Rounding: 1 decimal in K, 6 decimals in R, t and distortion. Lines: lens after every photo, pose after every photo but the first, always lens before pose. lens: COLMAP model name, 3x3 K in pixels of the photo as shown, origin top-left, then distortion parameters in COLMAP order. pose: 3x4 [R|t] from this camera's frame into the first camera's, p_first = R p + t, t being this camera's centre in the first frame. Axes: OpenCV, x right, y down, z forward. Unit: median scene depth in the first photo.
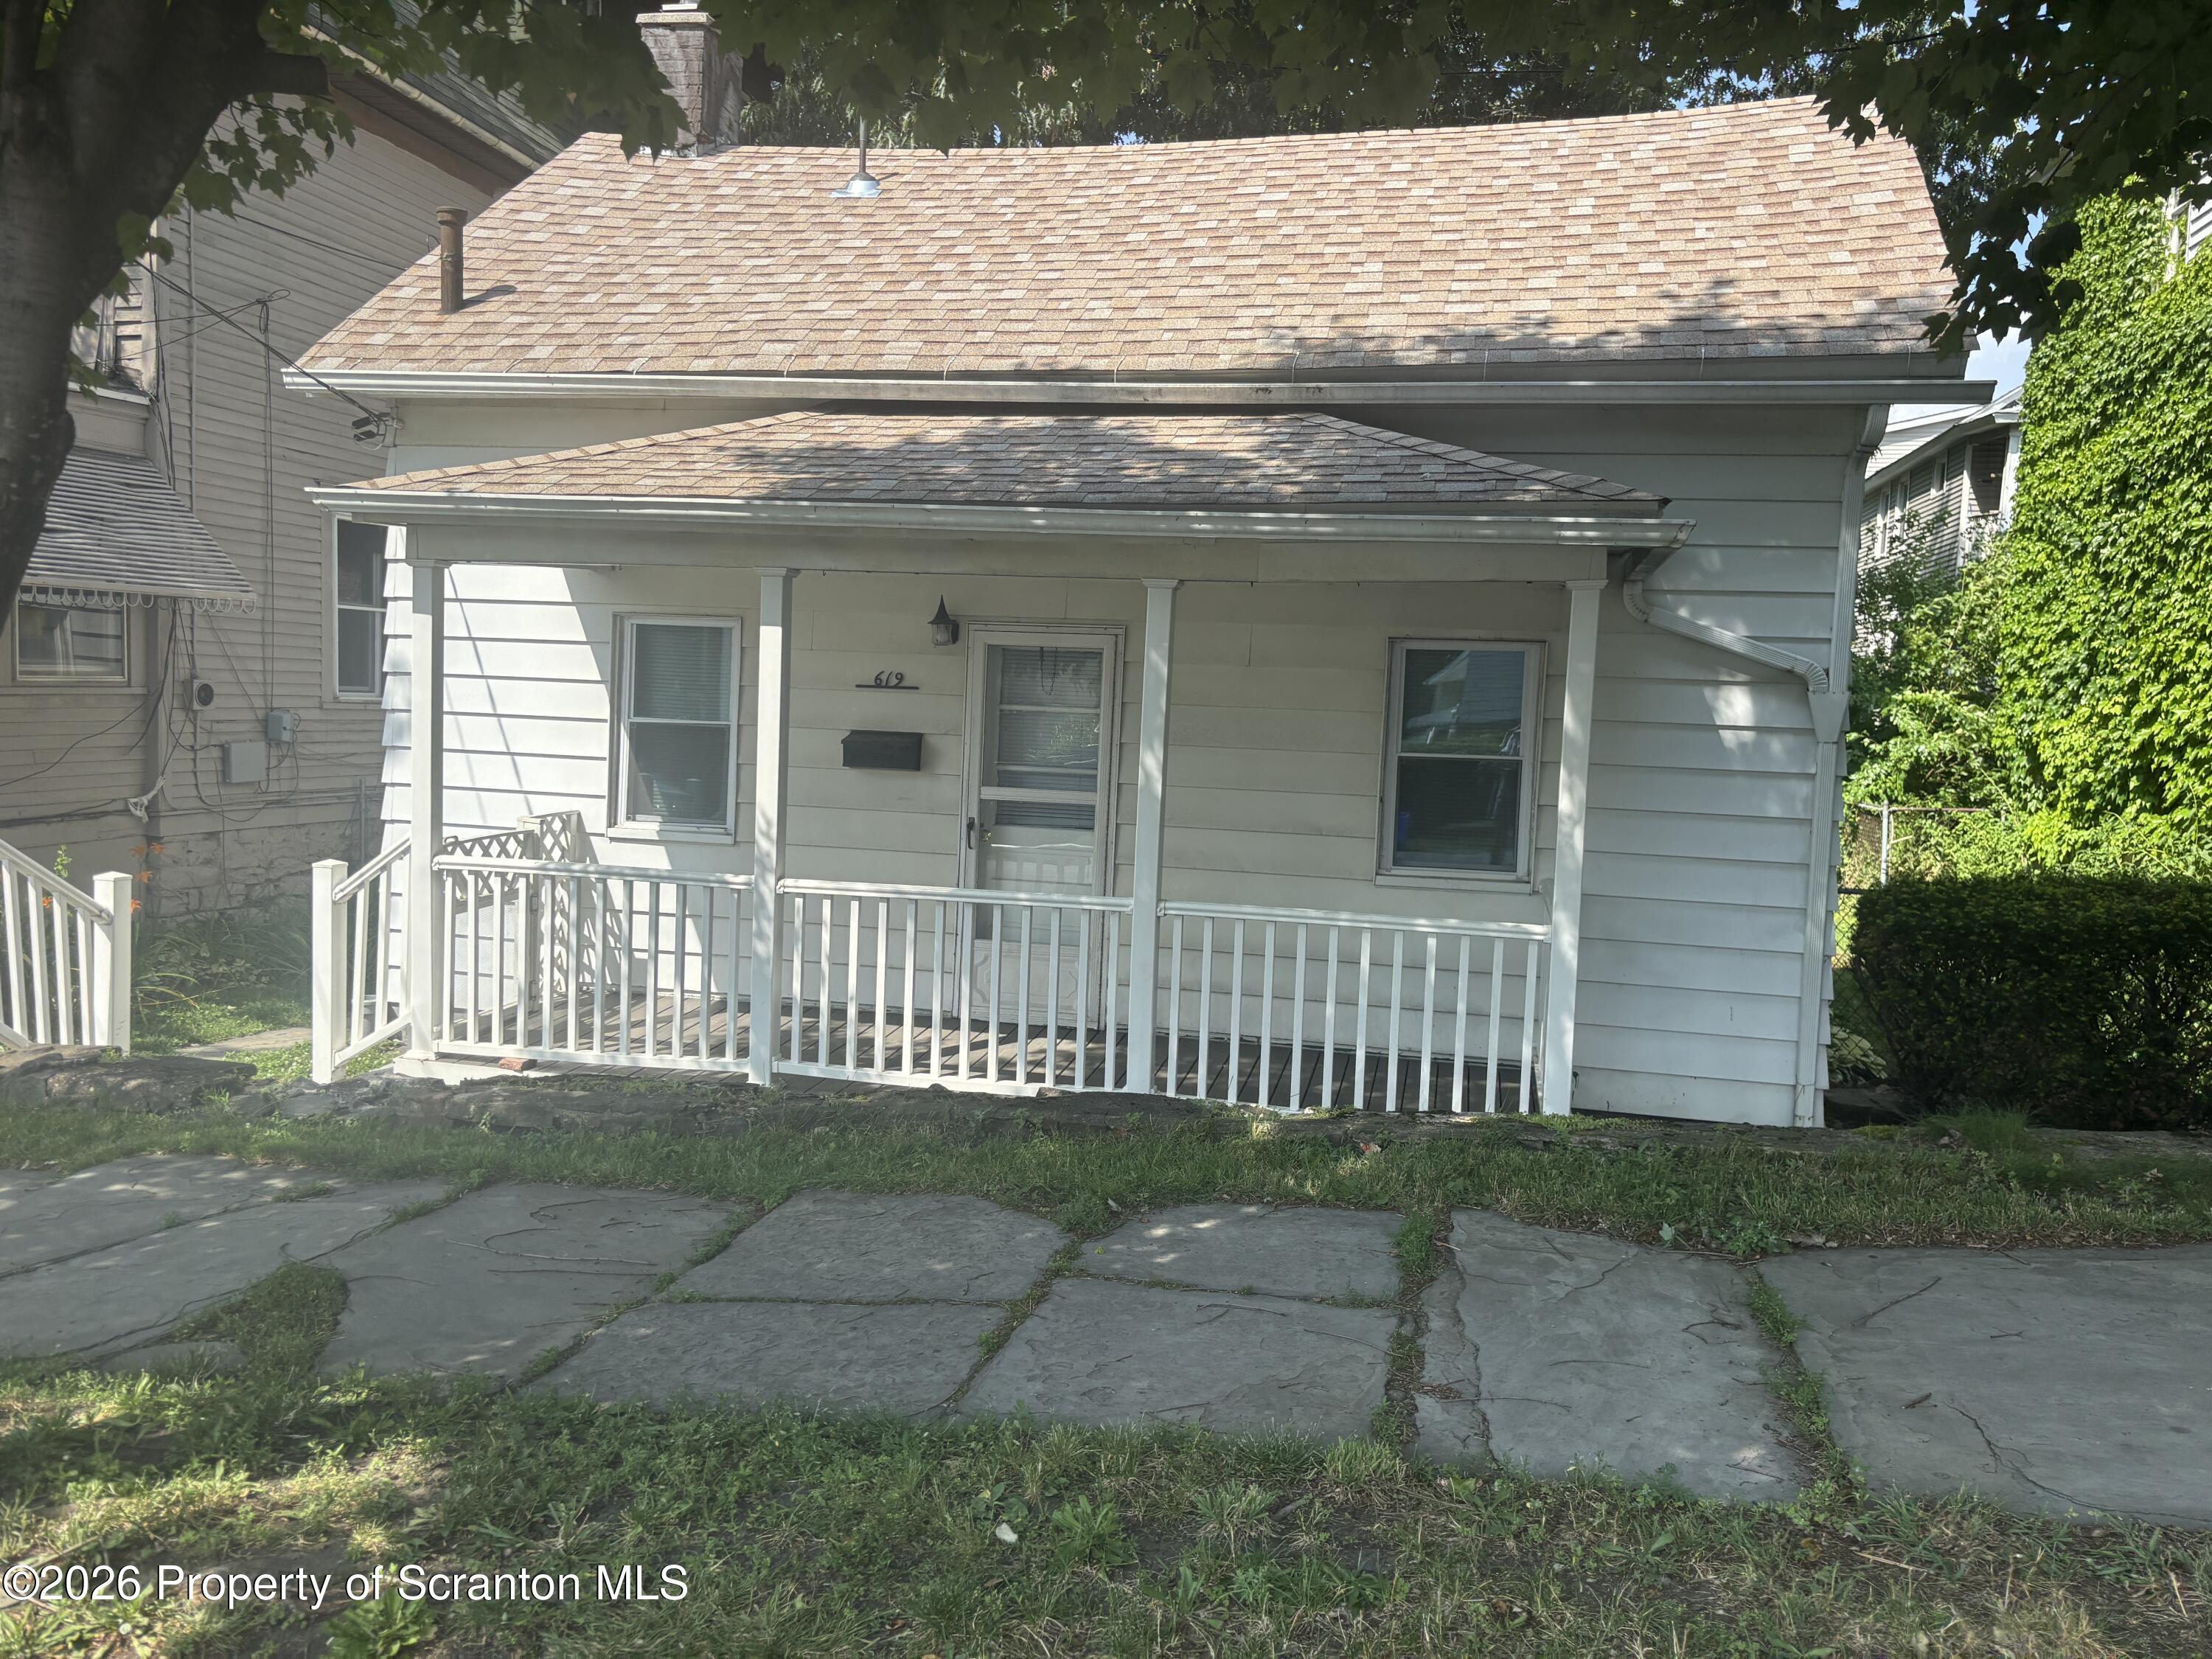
lens RADIAL K [[1693.7, 0, 1095.0], [0, 1693.7, 827.5], [0, 0, 1]] dist [0.061349, -0.065562]
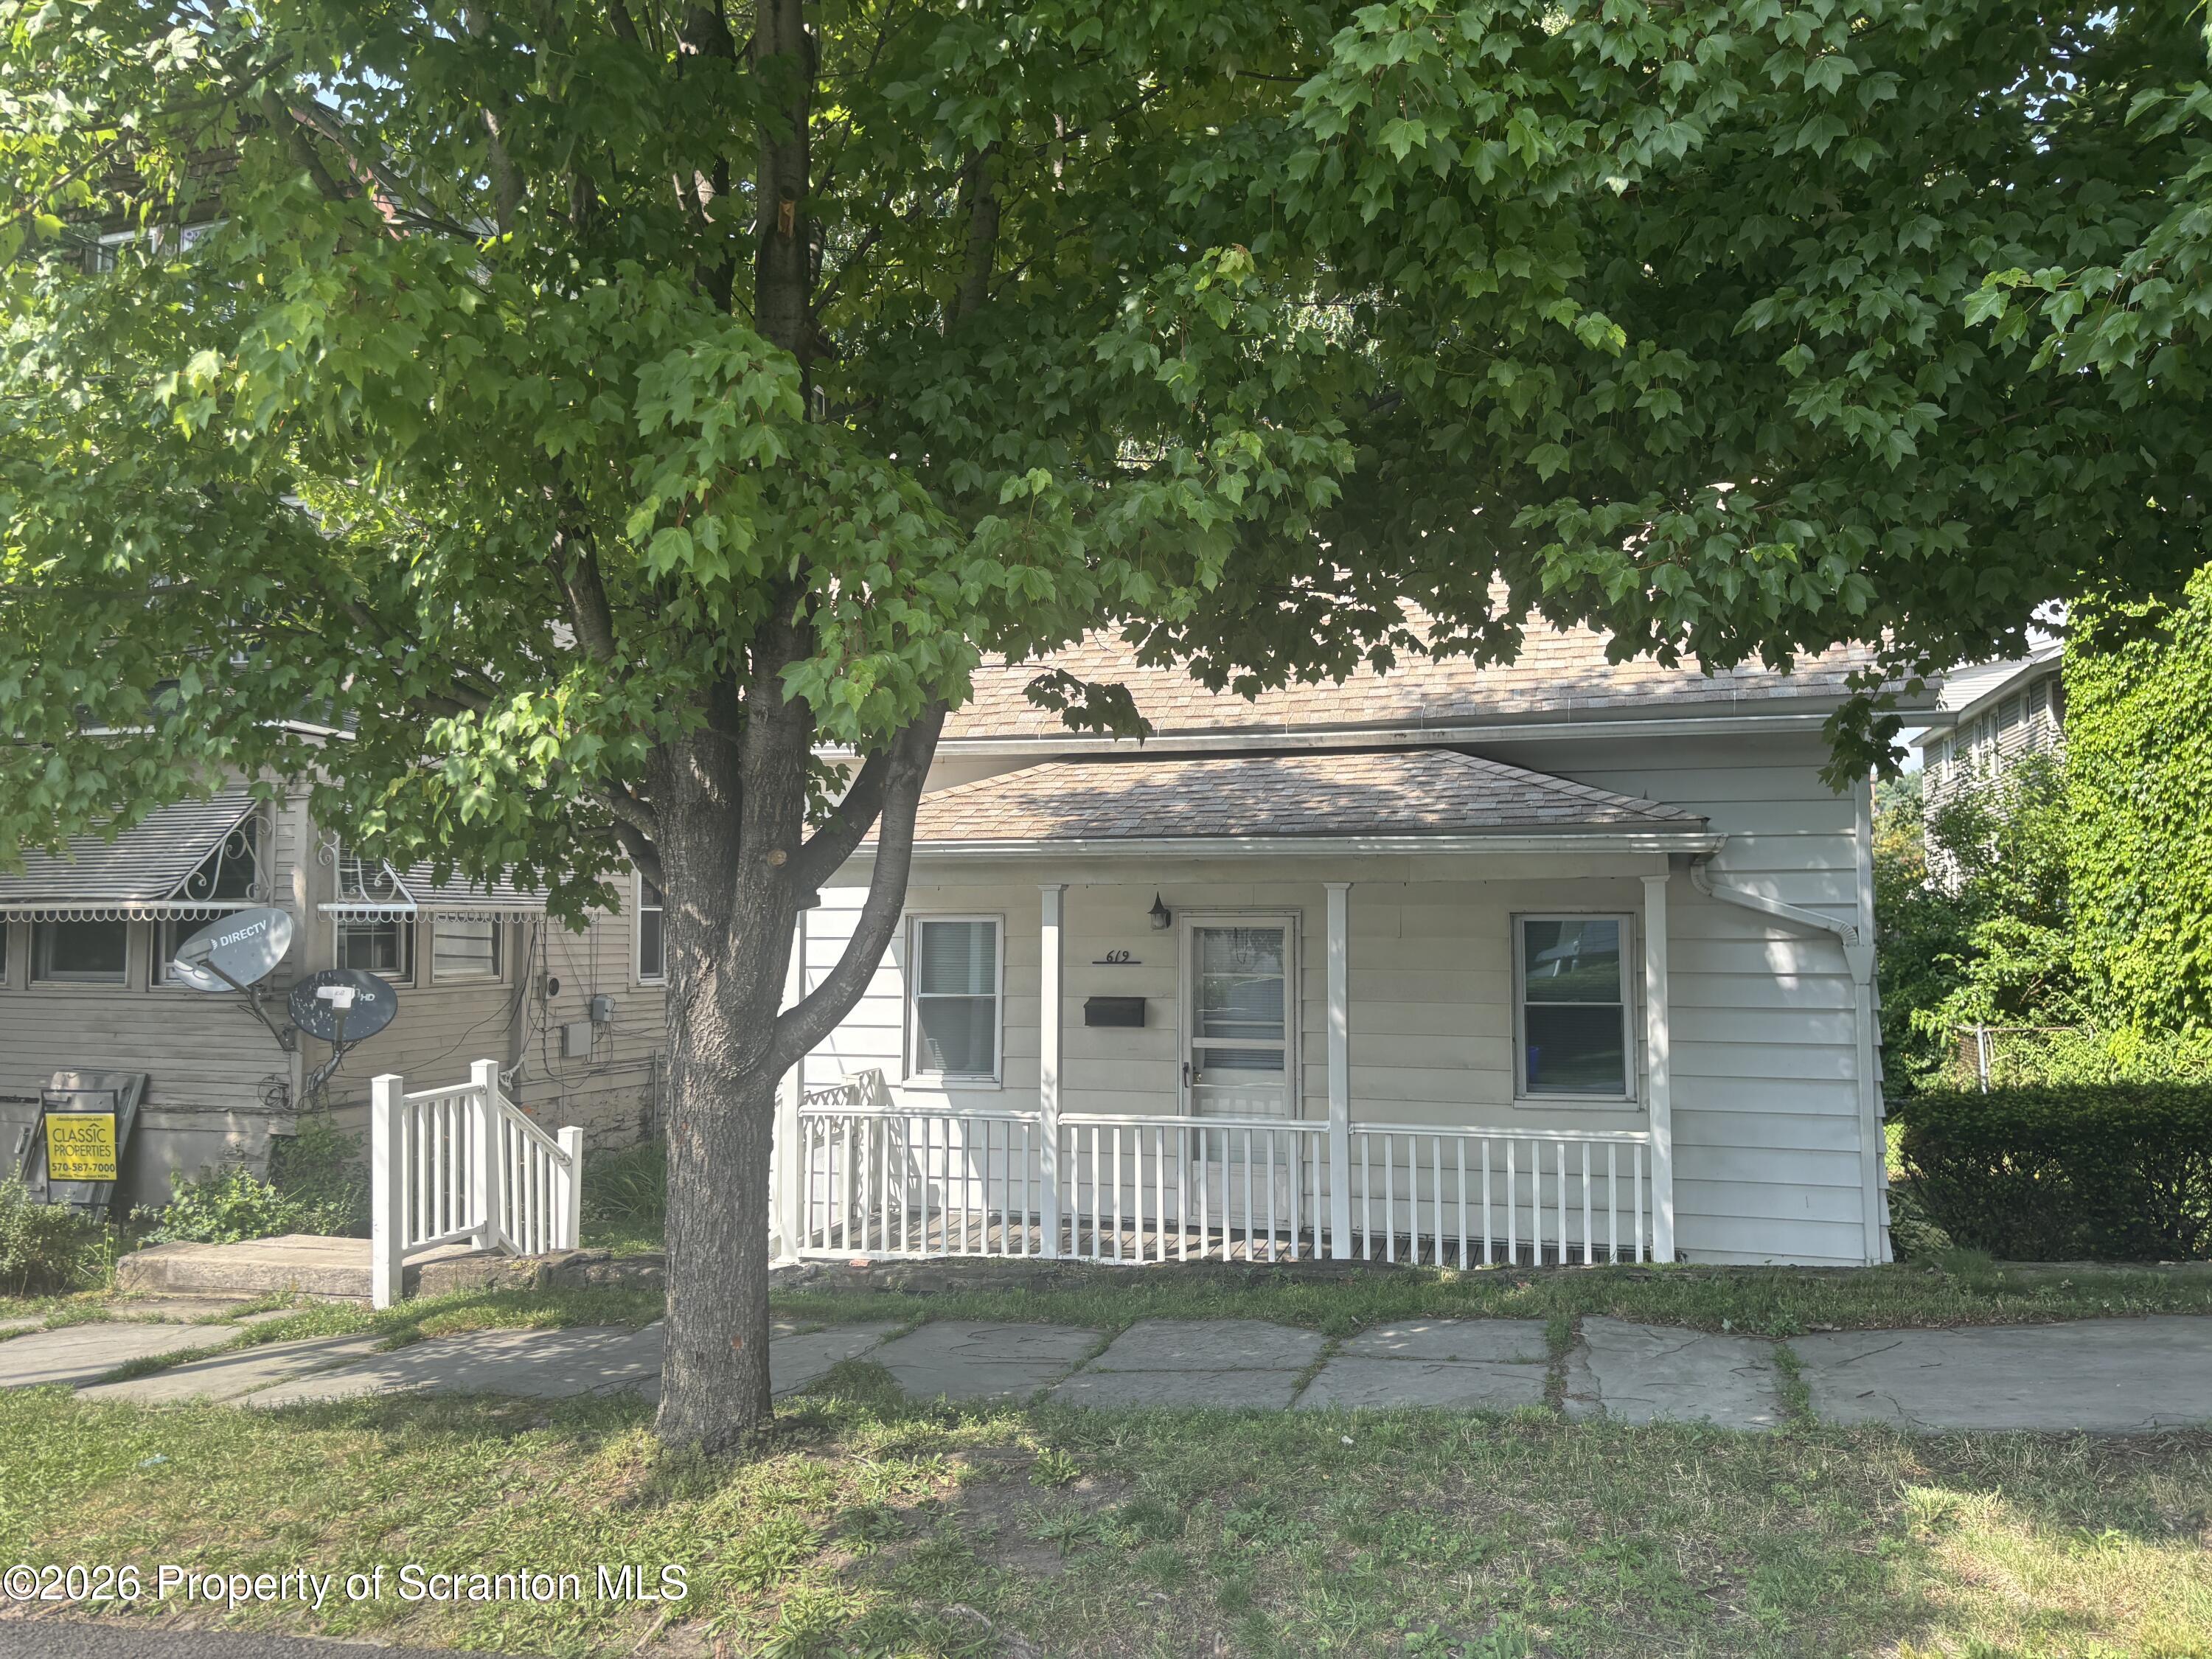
lens RADIAL K [[1693.7, 0, 1068.4], [0, 1693.7, 813.0], [0, 0, 1]] dist [0.061349, -0.065562]
pose [[0.995781, -0.045565, -0.079653, -0.057846], [0.033033, 0.987811, -0.152116, -0.000801], [0.085613, 0.148843, 0.985148, -0.333038]]
